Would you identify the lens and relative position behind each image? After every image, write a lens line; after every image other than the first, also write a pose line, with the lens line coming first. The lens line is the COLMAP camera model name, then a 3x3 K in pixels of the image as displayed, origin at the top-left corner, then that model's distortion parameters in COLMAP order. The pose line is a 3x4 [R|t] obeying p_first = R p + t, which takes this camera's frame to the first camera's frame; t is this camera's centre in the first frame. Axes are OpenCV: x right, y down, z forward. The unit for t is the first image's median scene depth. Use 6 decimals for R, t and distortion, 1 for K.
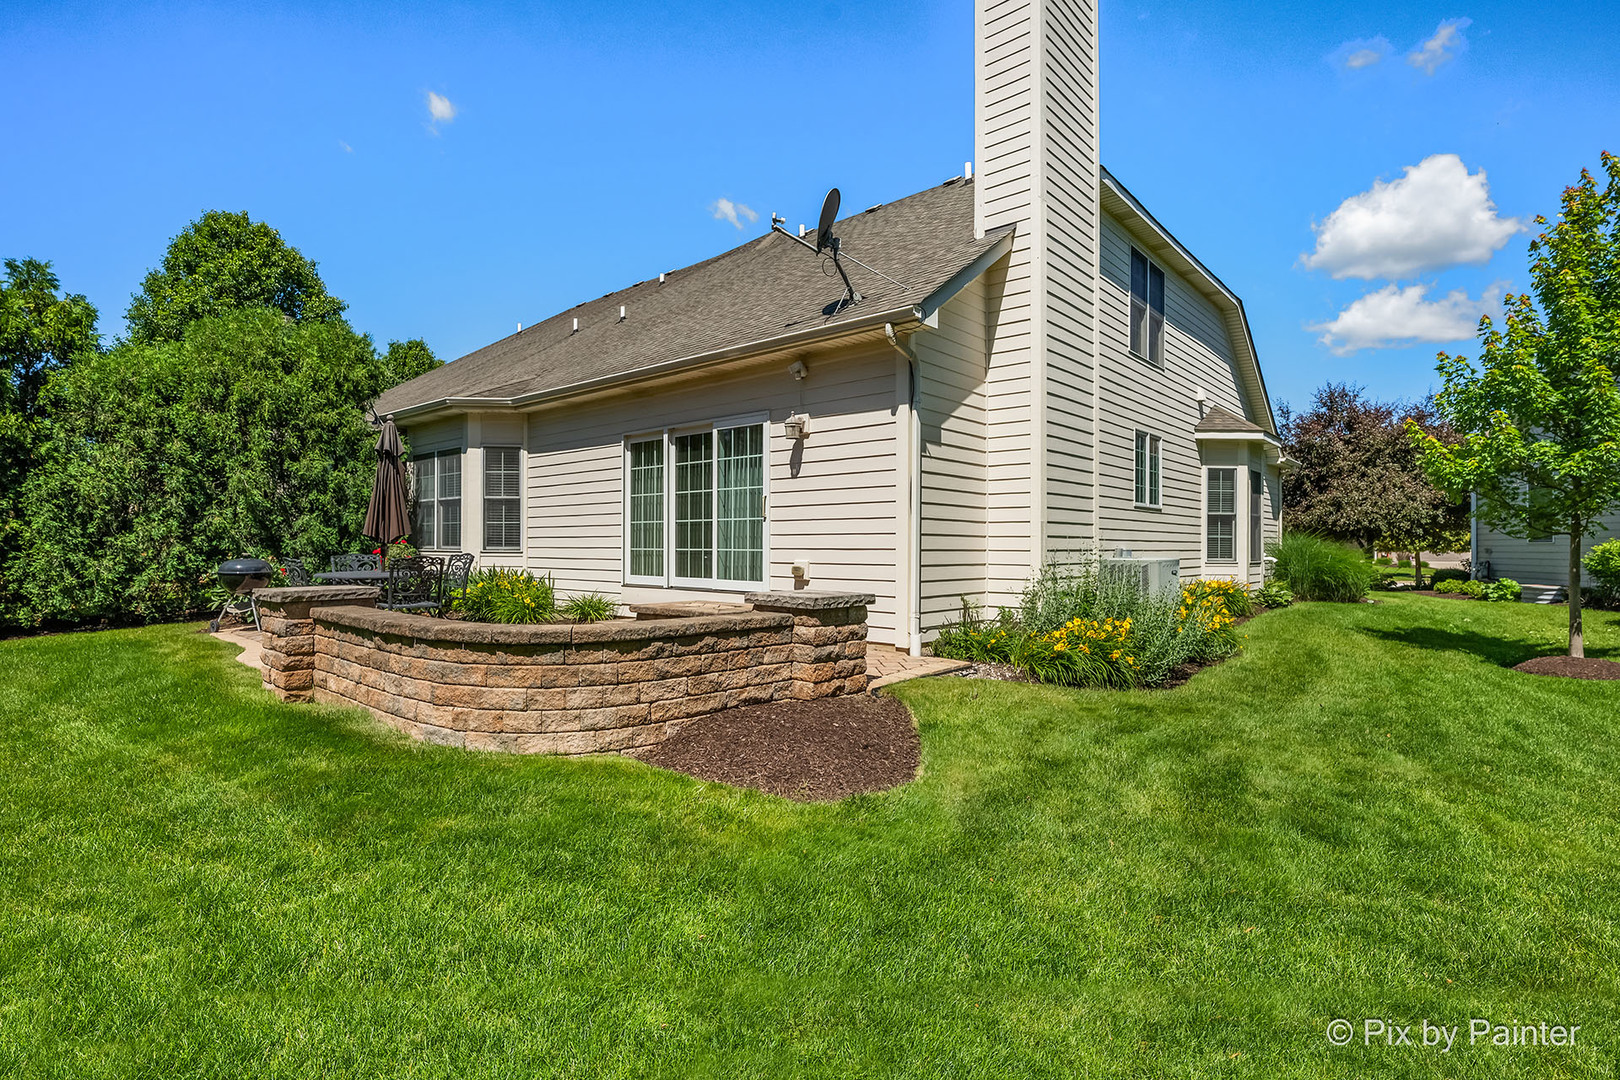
lens RADIAL K [[780.1, 0, 829.9], [0, 780.1, 538.8], [0, 0, 1]] dist [-0.000921, -0.000128]
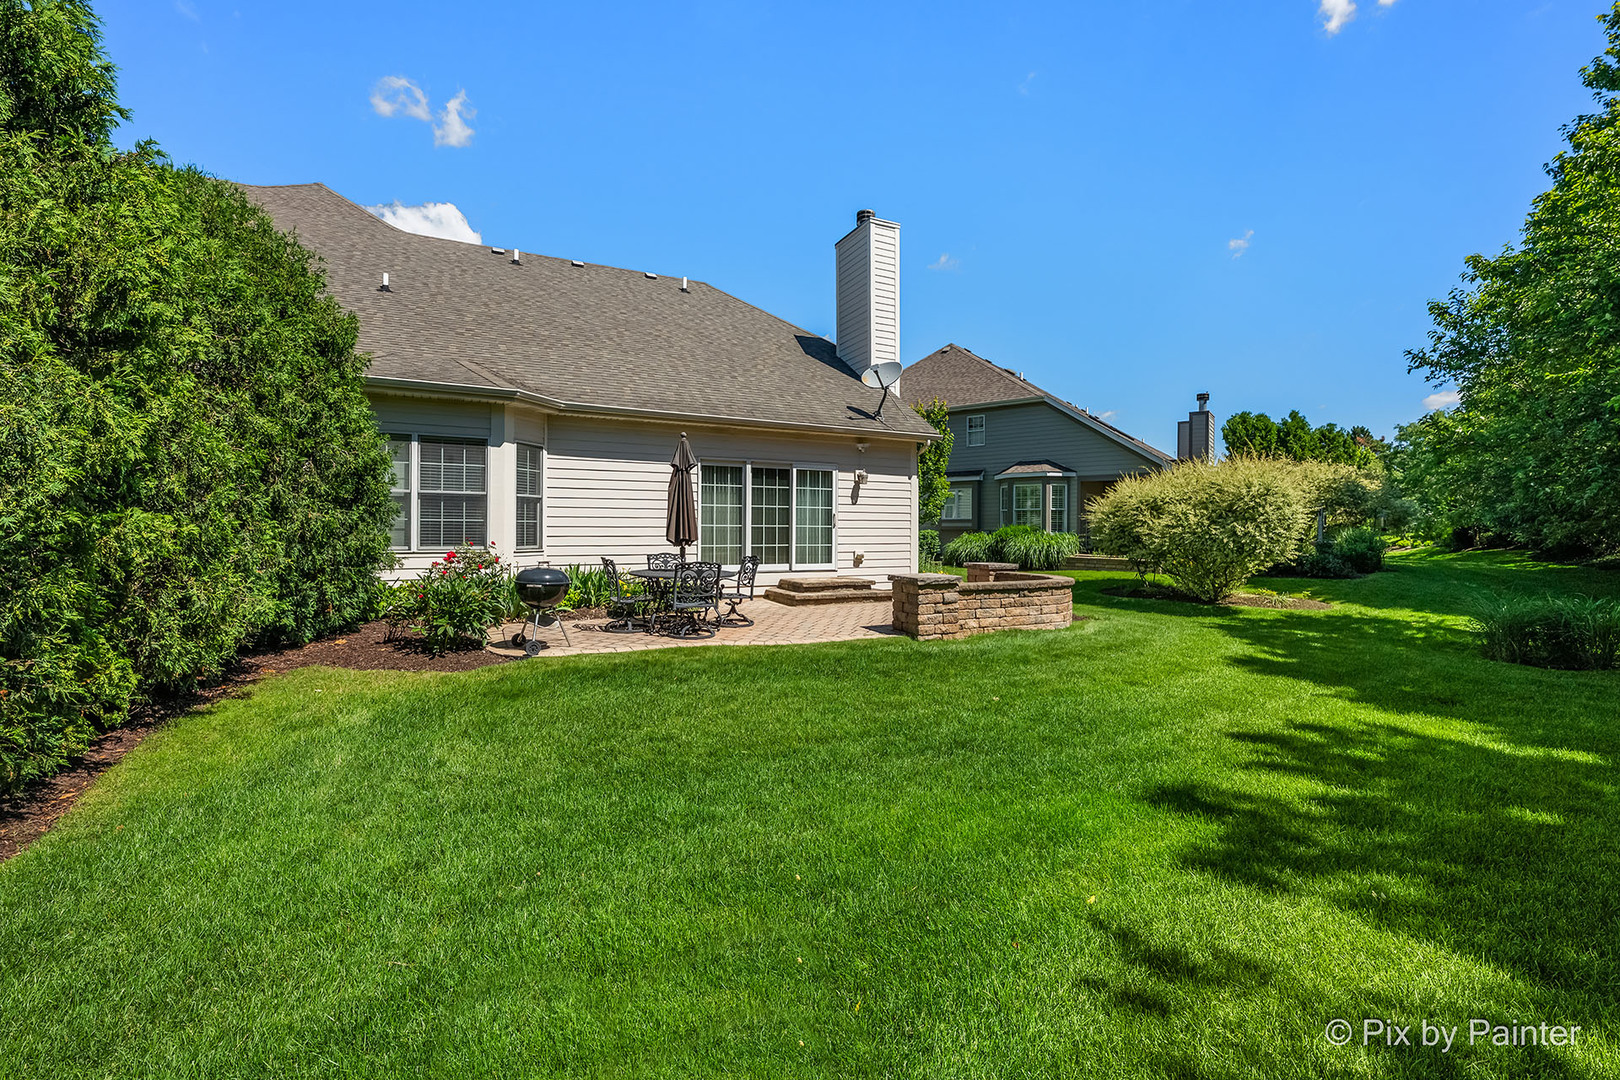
lens RADIAL K [[653.5, 0, 803.4], [0, 653.5, 530.7], [0, 0, 1]] dist [-0.000542, 0.000241]
pose [[0.405835, -0.001172, 0.913946, -1.408718], [-0.011684, 0.999911, 0.006471, -0.025220], [-0.913872, -0.013305, 0.405785, 0.473536]]
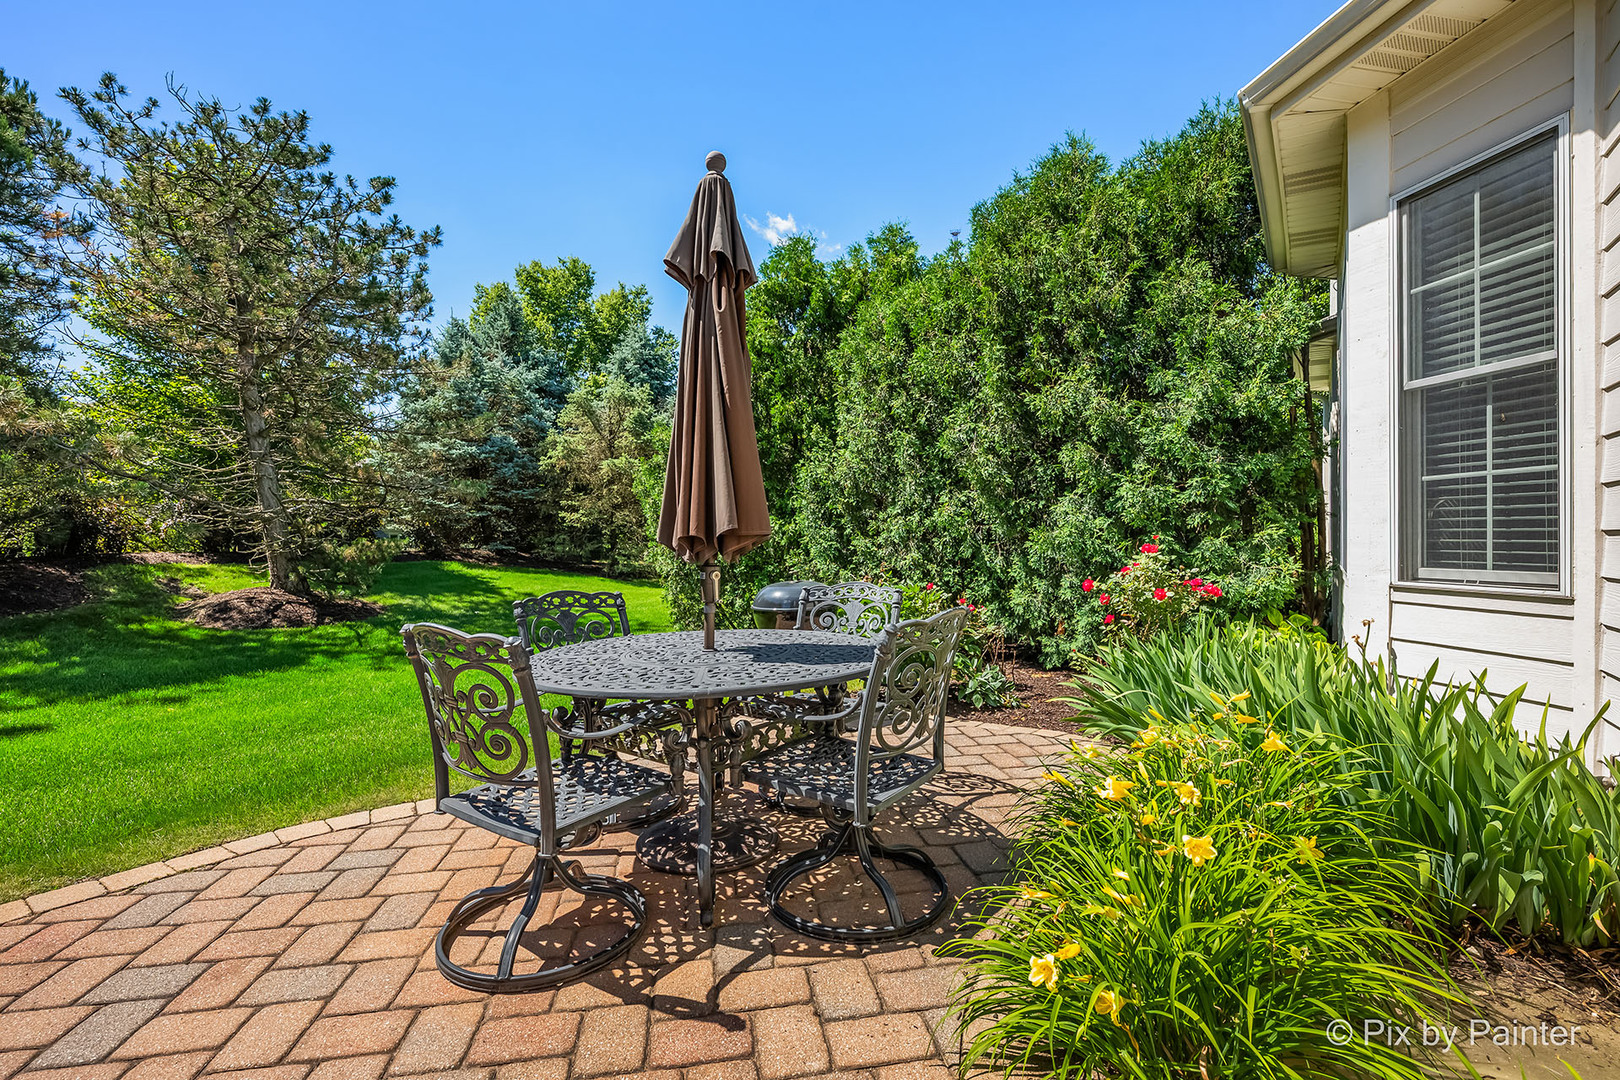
lens RADIAL K [[710.2, 0, 810.0], [0, 710.2, 540.0], [0, 0, 1]] dist [-0.001082, -0.000060]
pose [[0.084740, -0.002489, -0.996400, -0.290221], [0.007965, 0.999967, -0.001820, -0.000810], [0.996371, -0.007782, 0.084757, 1.049423]]
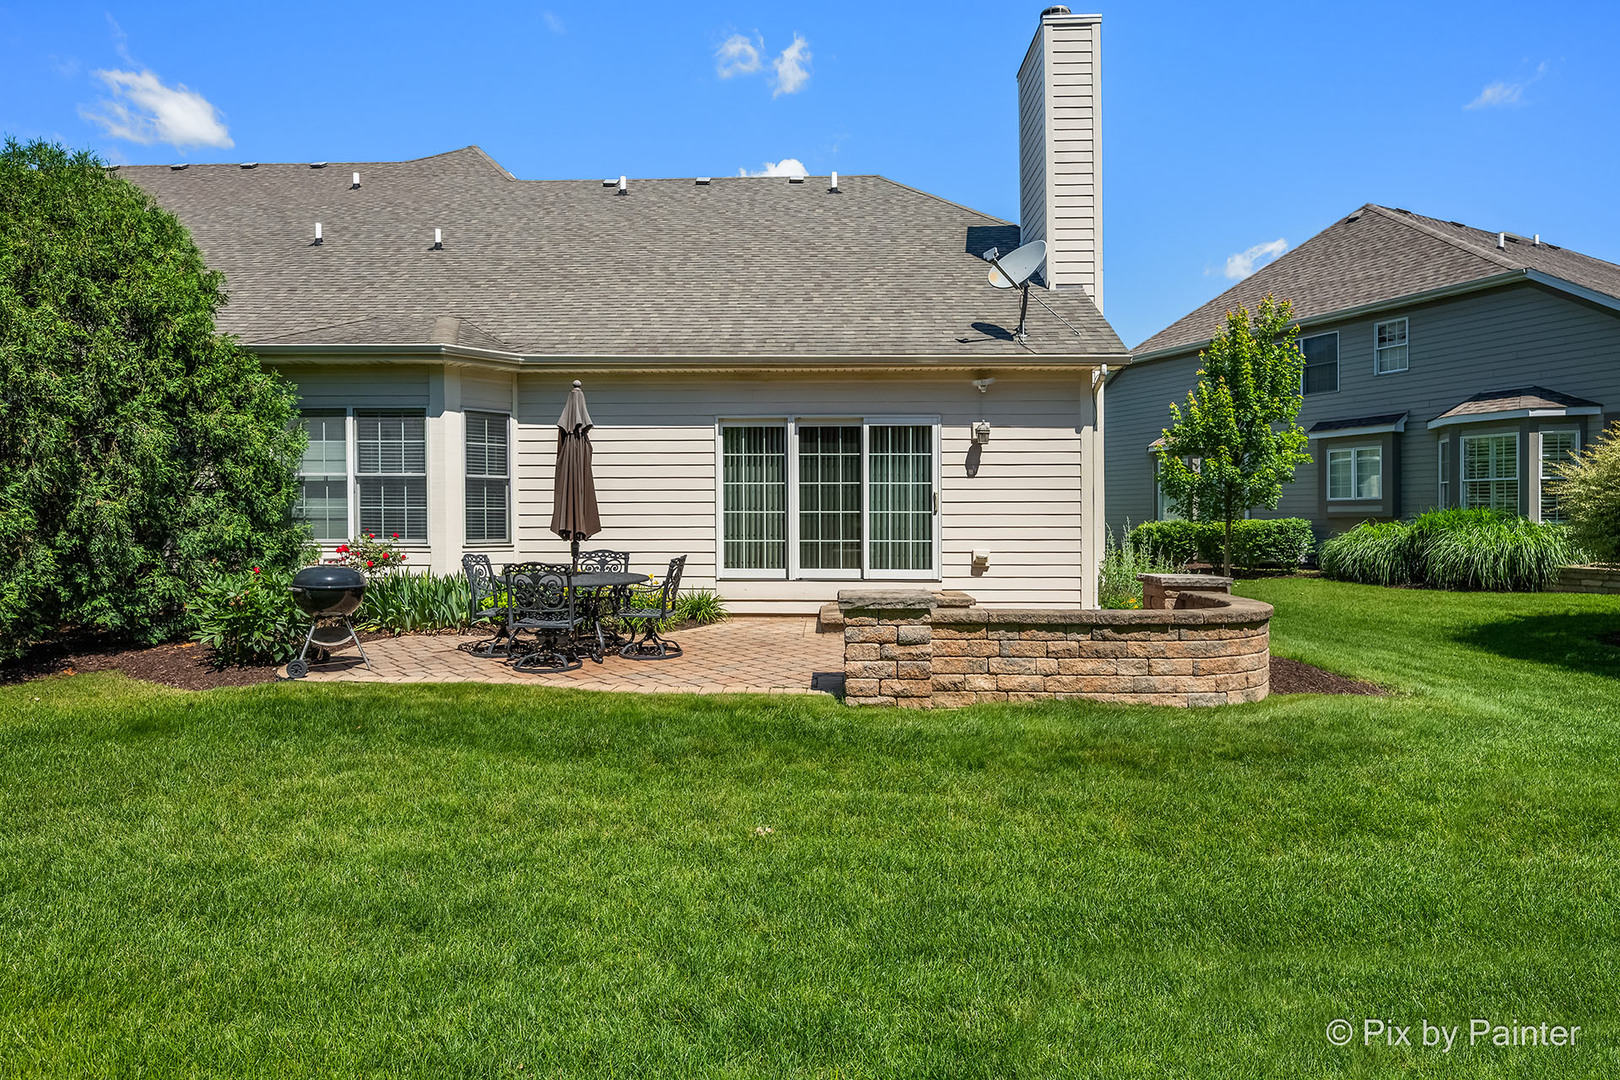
lens RADIAL K [[852.2, 0, 806.8], [0, 852.2, 525.4], [0, 0, 1]] dist [-0.000998, -0.000320]
pose [[0.778016, -0.005717, 0.628219, -0.969541], [-0.003901, 0.999895, 0.013931, -0.023428], [-0.628233, -0.013289, 0.777912, 0.176023]]
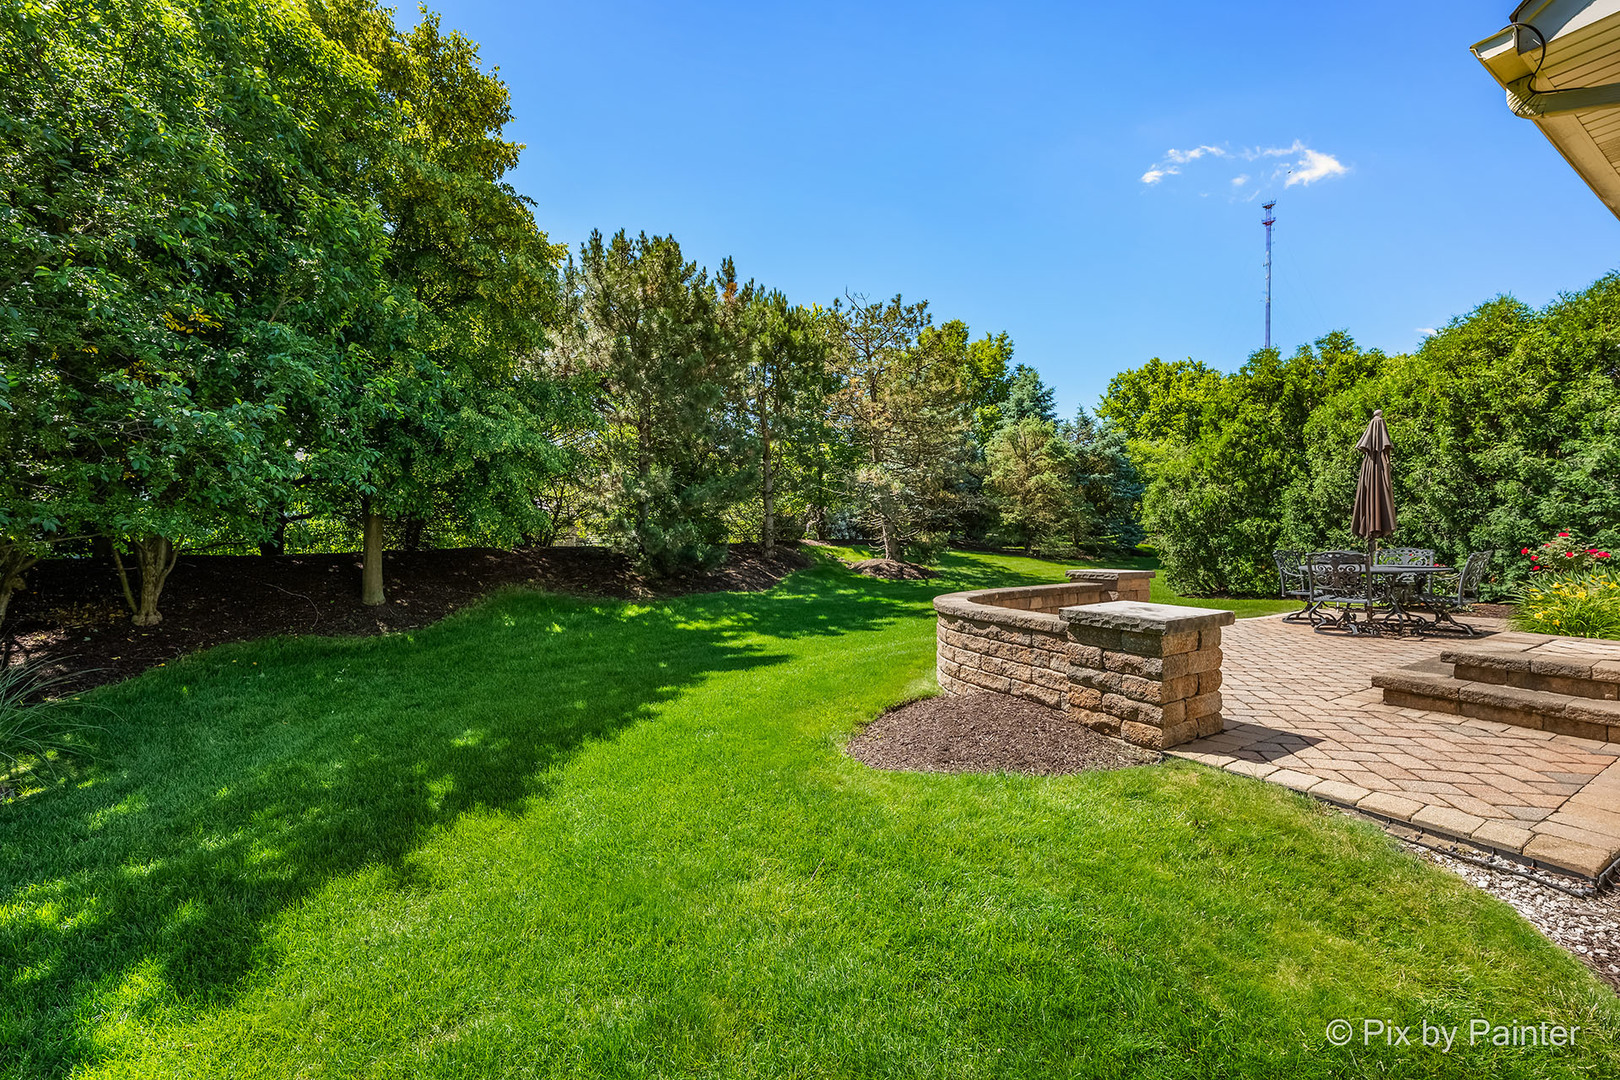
lens RADIAL K [[646.3, 0, 802.5], [0, 646.3, 544.5], [0, 0, 1]] dist [0.000218, 0.000328]
pose [[-0.316621, 0.017667, -0.948387, 0.476614], [0.012468, 0.999818, 0.014463, -0.007741], [0.948470, -0.007245, -0.316784, 0.578669]]
